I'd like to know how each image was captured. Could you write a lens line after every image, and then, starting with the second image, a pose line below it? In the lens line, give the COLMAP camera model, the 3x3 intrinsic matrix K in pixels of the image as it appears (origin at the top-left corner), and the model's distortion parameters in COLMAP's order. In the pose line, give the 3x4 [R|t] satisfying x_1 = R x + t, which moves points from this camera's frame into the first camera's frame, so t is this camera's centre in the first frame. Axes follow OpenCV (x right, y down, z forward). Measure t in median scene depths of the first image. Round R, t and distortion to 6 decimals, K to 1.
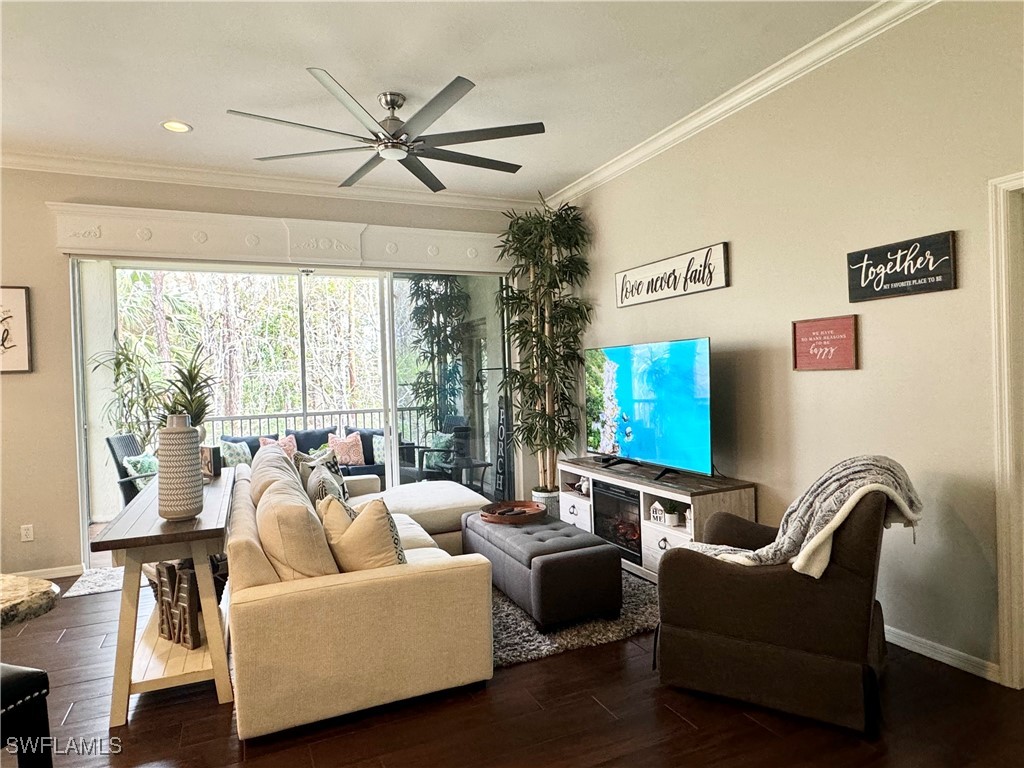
lens RADIAL K [[629.0, 0, 512.1], [0, 629.0, 382.9], [0, 0, 1]] dist [-0.001291, -0.001635]
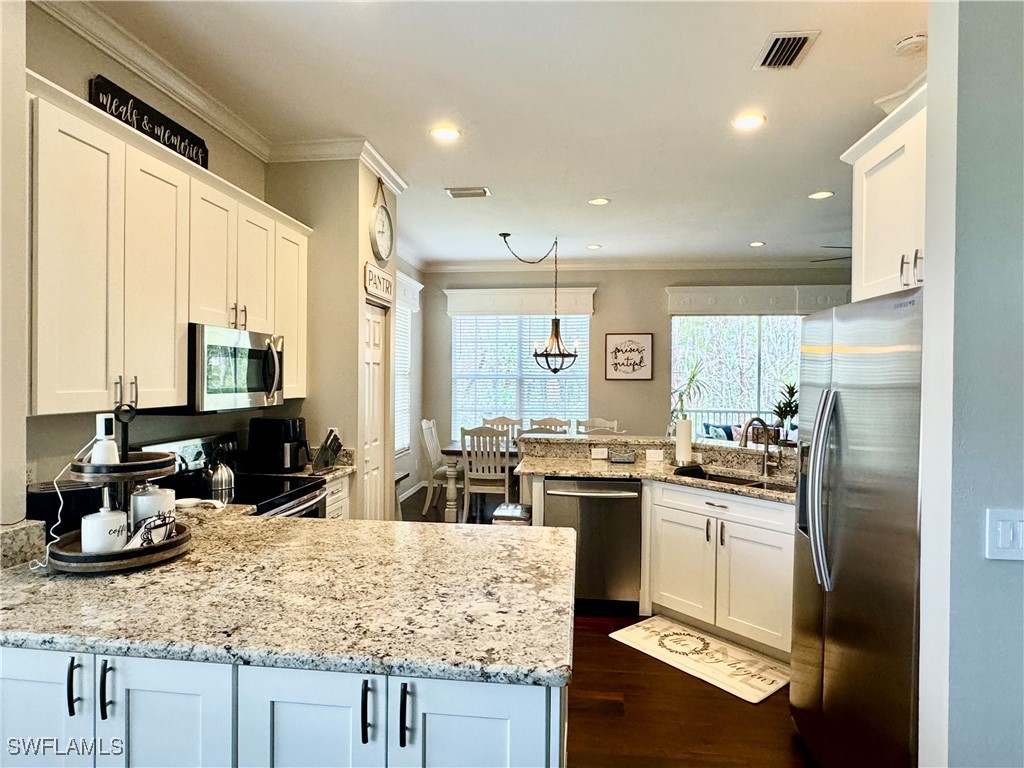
lens RADIAL K [[585.1, 0, 508.1], [0, 585.1, 377.4], [0, 0, 1]] dist [-0.006652, 0.006025]
pose [[0.859062, 0.039608, -0.510337, -0.257154], [-0.043872, 0.999030, 0.003685, -0.012525], [0.509988, 0.019224, 0.859967, -0.673916]]
